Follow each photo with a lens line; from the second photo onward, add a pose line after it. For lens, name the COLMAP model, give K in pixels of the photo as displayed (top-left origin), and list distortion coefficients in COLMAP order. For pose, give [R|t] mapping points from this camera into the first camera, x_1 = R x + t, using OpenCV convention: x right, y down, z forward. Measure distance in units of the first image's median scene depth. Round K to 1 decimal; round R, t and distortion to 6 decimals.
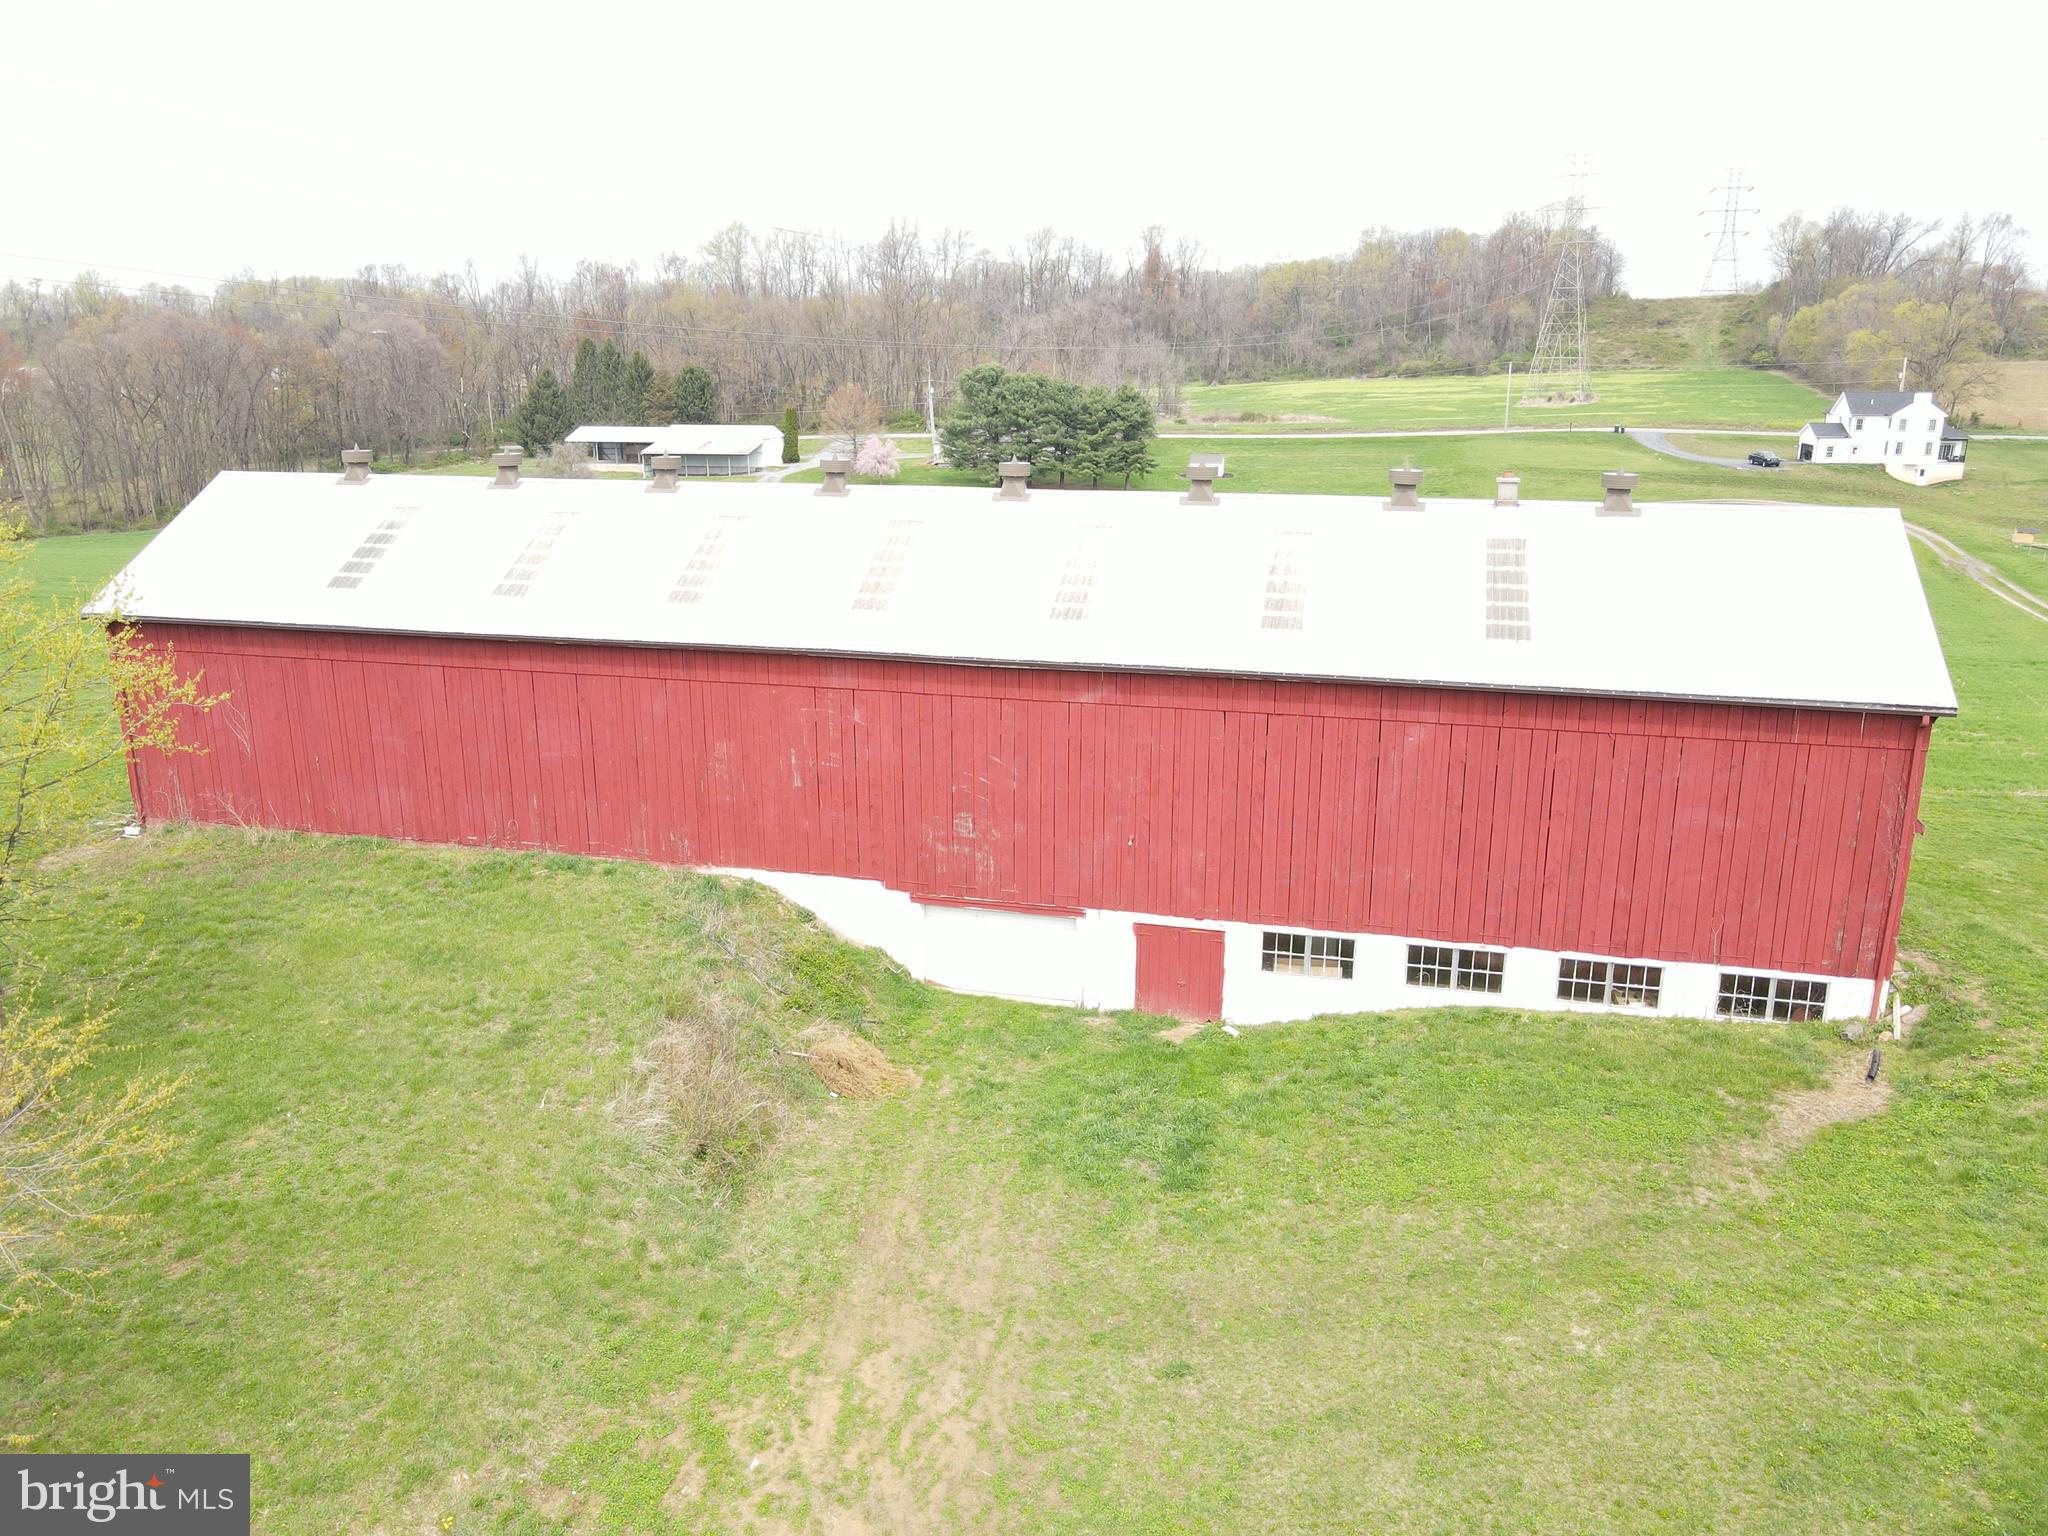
lens RADIAL K [[1505.2, 0, 1017.7], [0, 1505.2, 766.7], [0, 0, 1]] dist [0.002117, 0.019754]
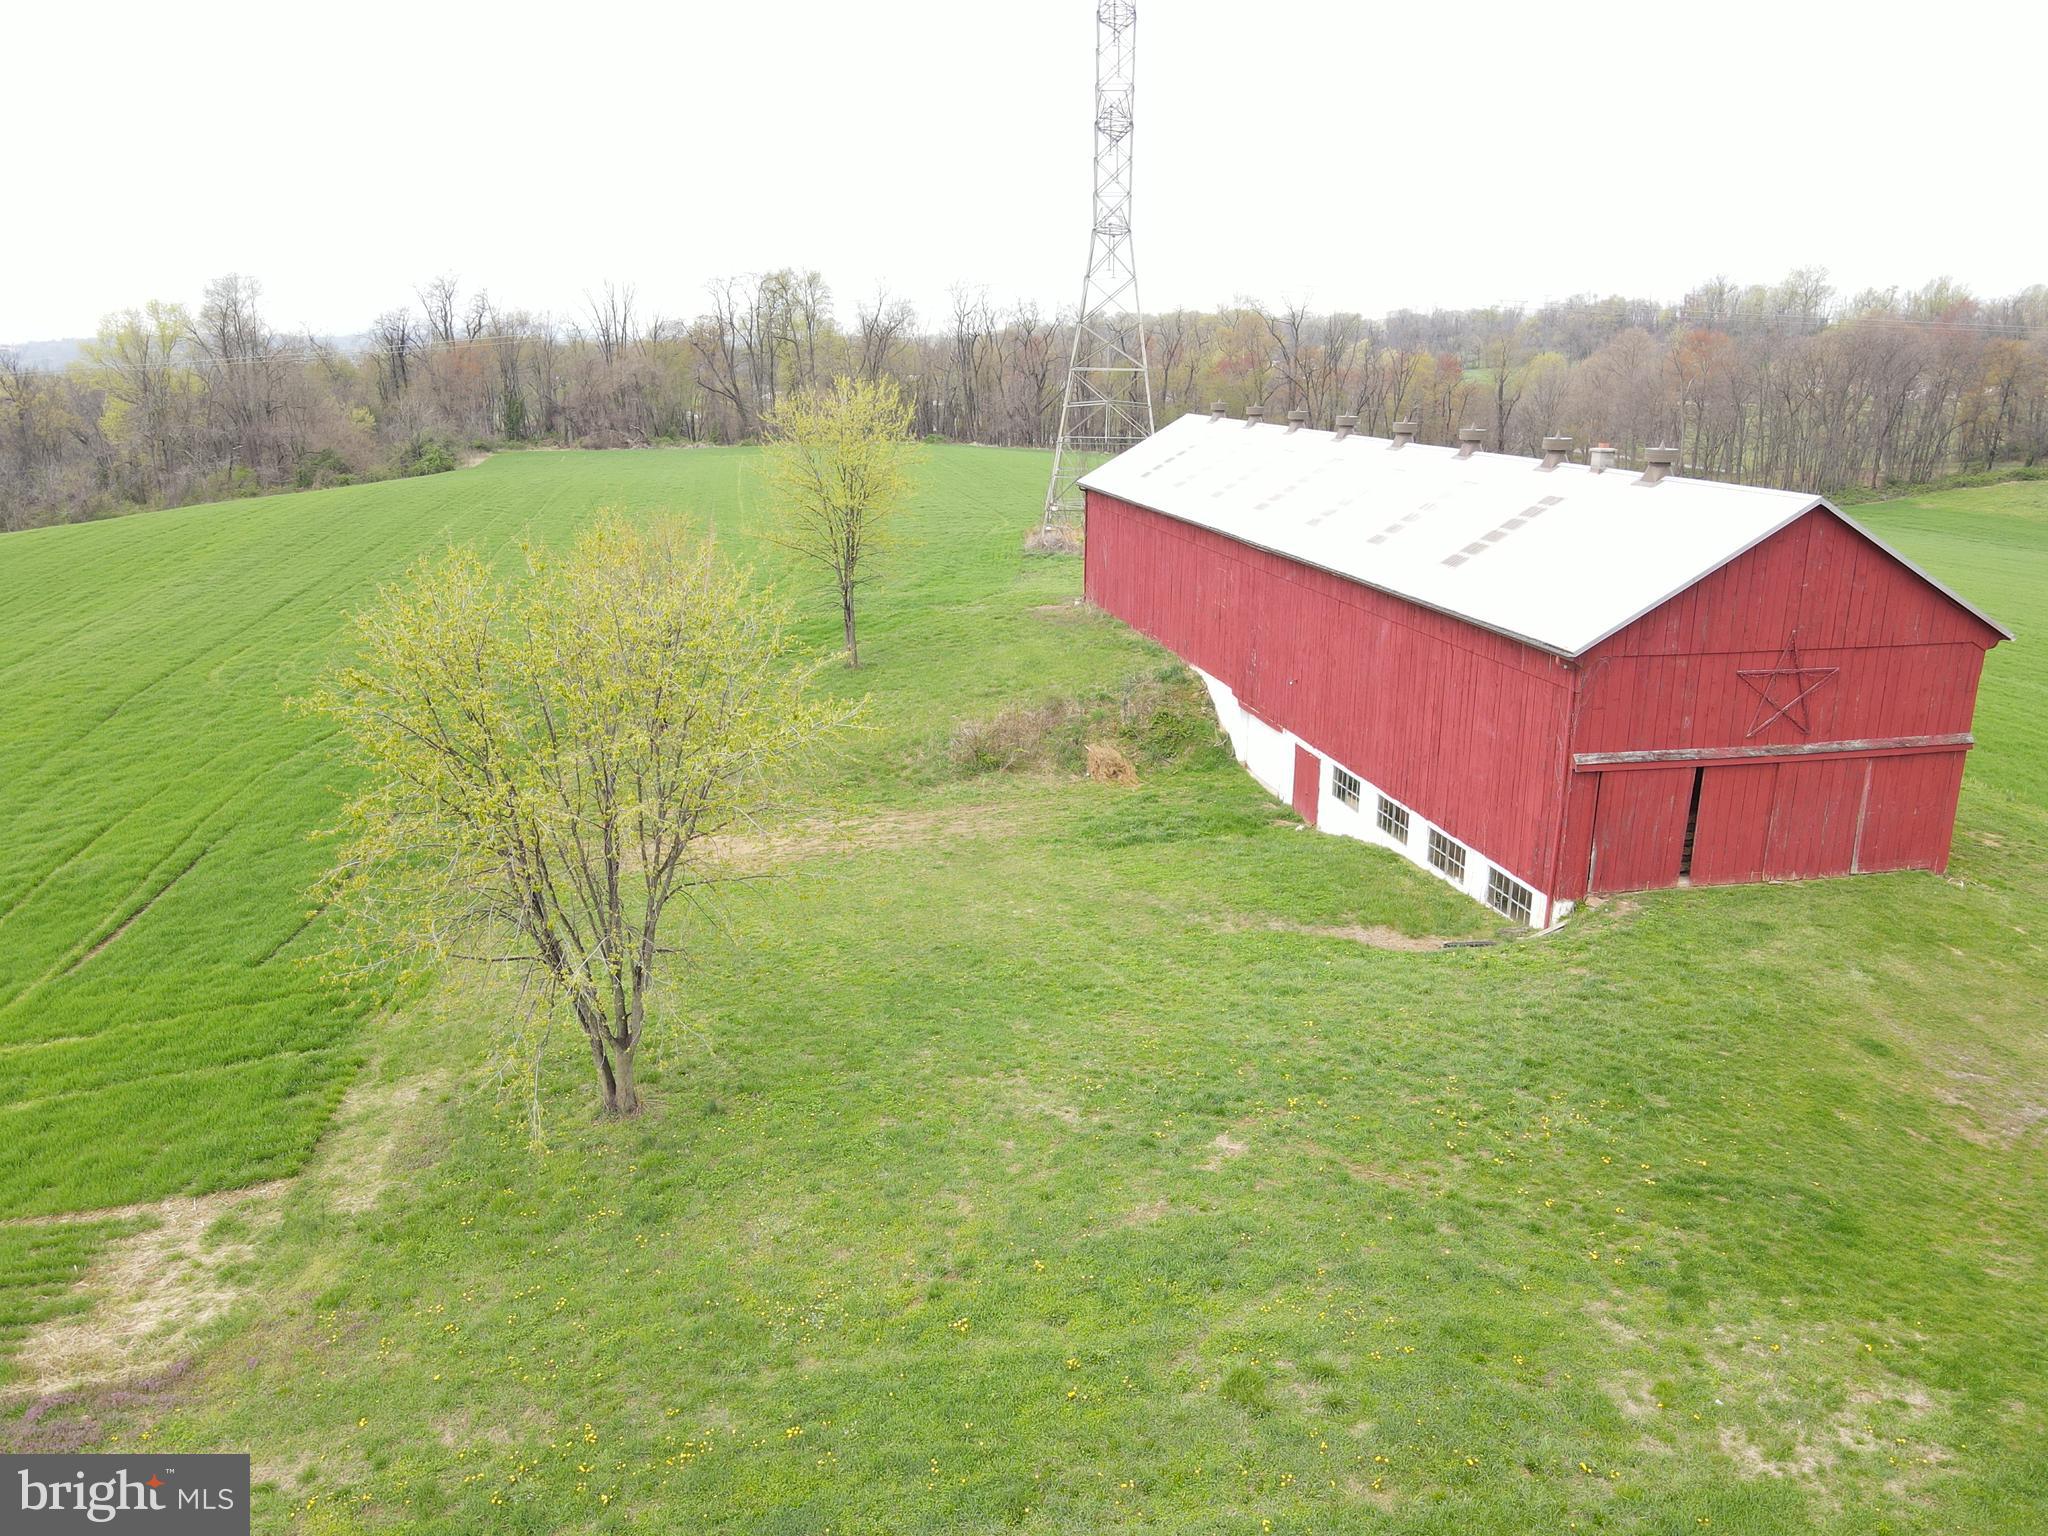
lens RADIAL K [[1505.2, 0, 1018.6], [0, 1505.2, 760.9], [0, 0, 1]] dist [0.002117, 0.019754]
pose [[0.442132, 0.237889, -0.864828, 0.203423], [-0.242941, 0.959908, 0.139842, -0.002608], [0.863423, 0.148274, 0.482199, 0.016136]]
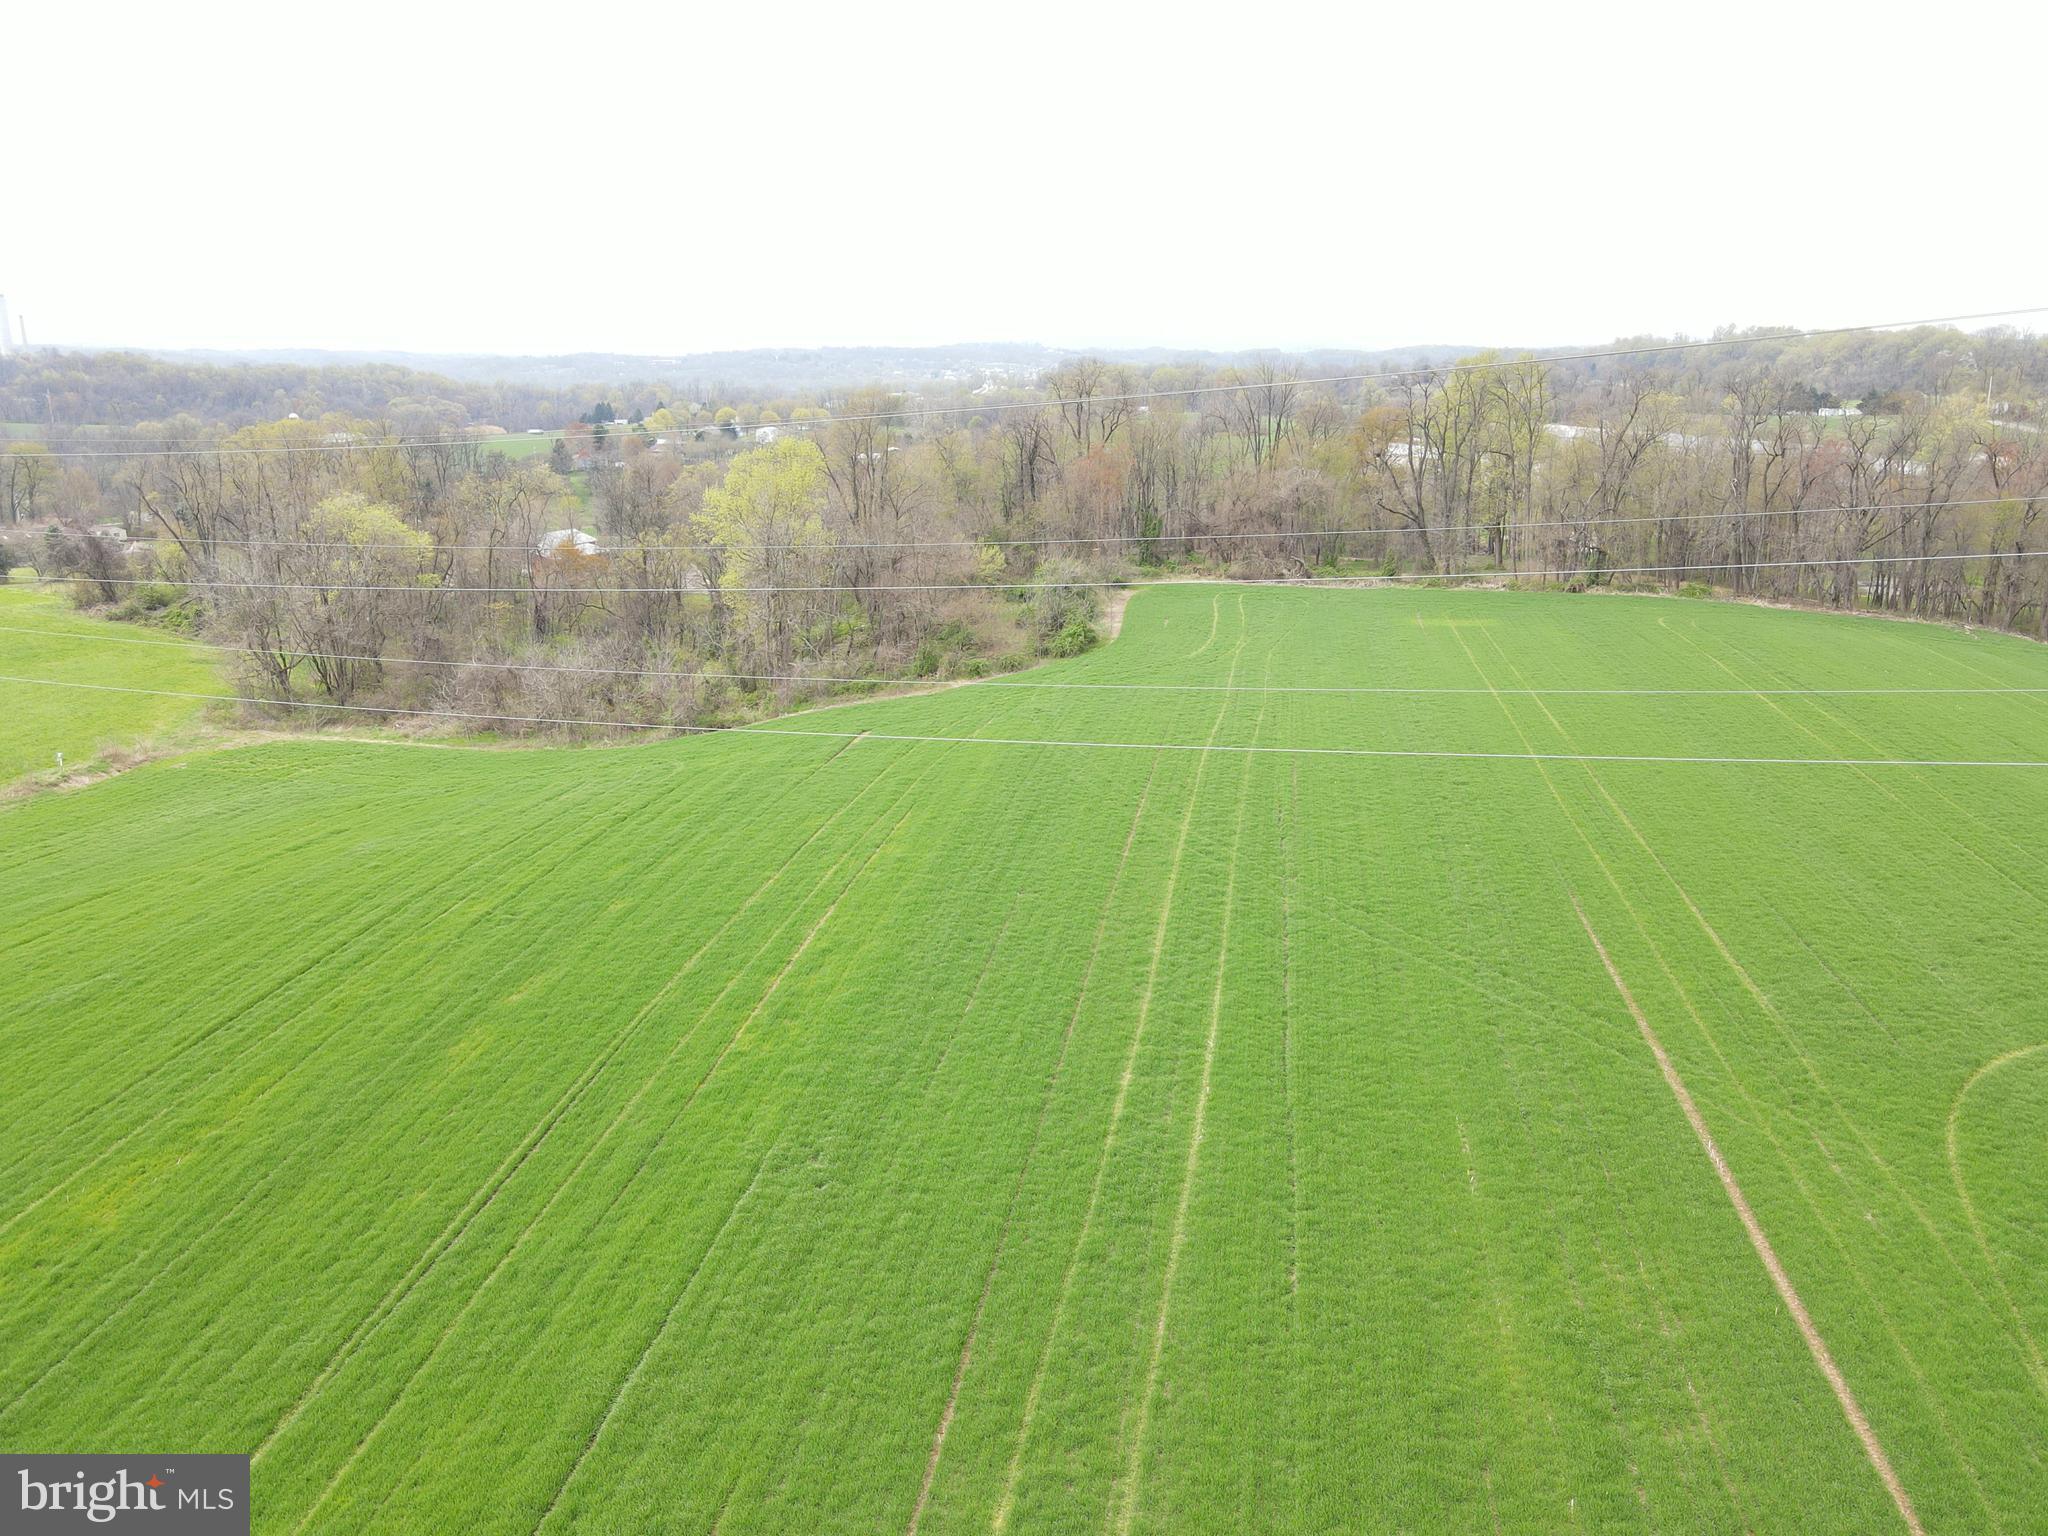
lens RADIAL K [[1505.2, 0, 1021.1], [0, 1505.2, 768.1], [0, 0, 1]] dist [0.002117, 0.019754]
pose [[0.105360, 0.265274, -0.958399, -0.092301], [-0.268117, 0.935650, 0.229503, -0.066708], [0.957608, 0.232783, 0.169705, -0.012388]]
